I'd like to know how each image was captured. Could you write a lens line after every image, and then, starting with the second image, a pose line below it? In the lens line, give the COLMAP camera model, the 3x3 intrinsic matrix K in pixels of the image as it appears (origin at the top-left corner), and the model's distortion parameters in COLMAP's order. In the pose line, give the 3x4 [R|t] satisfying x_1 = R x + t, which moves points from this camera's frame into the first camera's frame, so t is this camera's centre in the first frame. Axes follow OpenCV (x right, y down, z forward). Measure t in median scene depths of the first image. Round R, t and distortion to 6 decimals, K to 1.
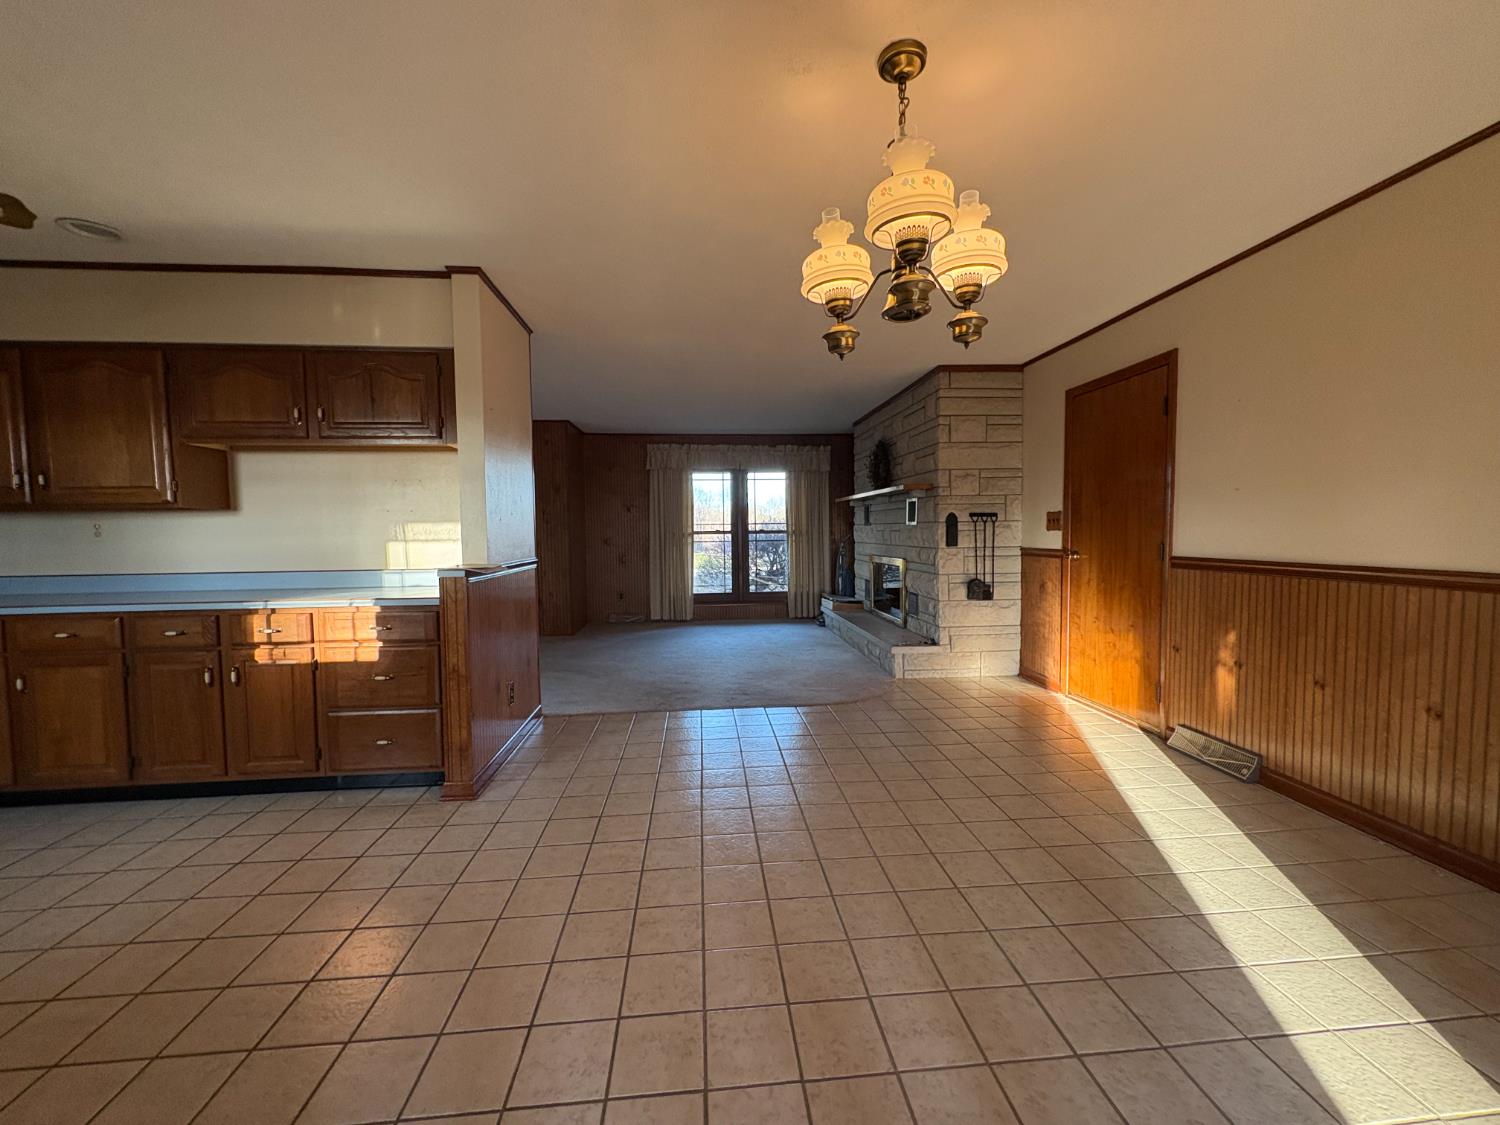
lens RADIAL K [[592.5, 0, 751.3], [0, 592.5, 565.9], [0, 0, 1]] dist [0.002156, -0.000485]
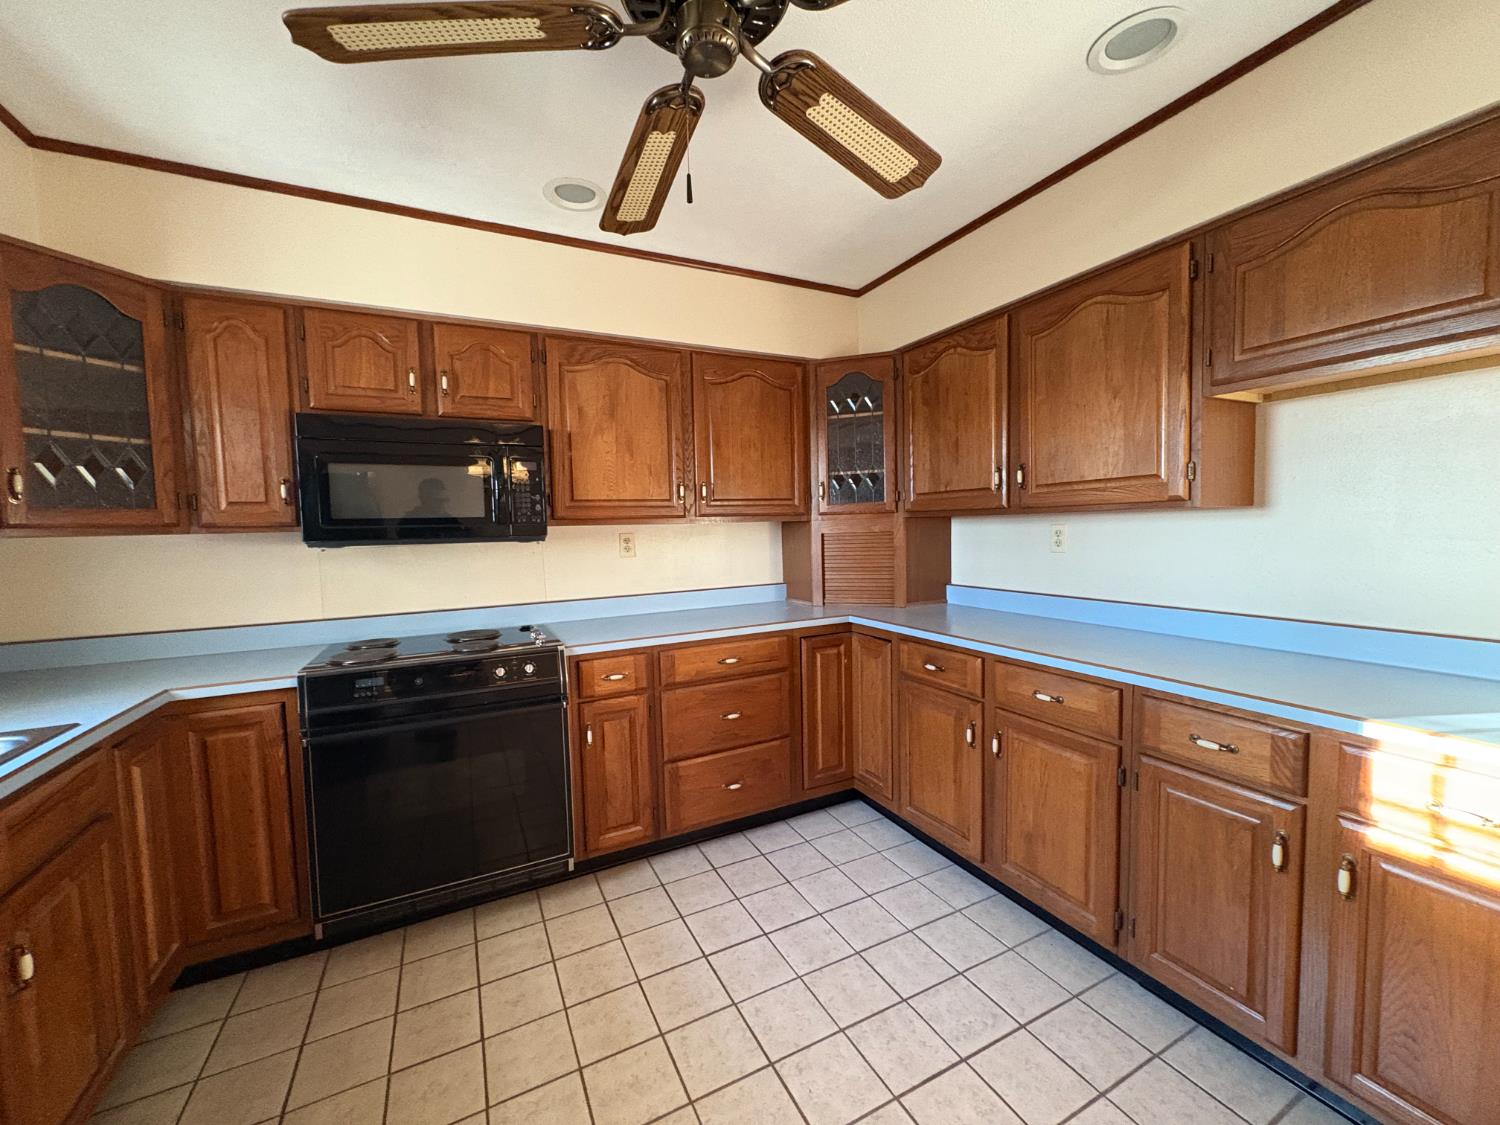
lens RADIAL K [[592.5, 0, 749.7], [0, 592.5, 560.2], [0, 0, 1]] dist [0.002156, -0.000485]
pose [[0.368439, 0.056483, -0.927935, -0.592210], [-0.035562, 0.998278, 0.046645, -0.058396], [0.928972, 0.015813, 0.369813, 0.379814]]
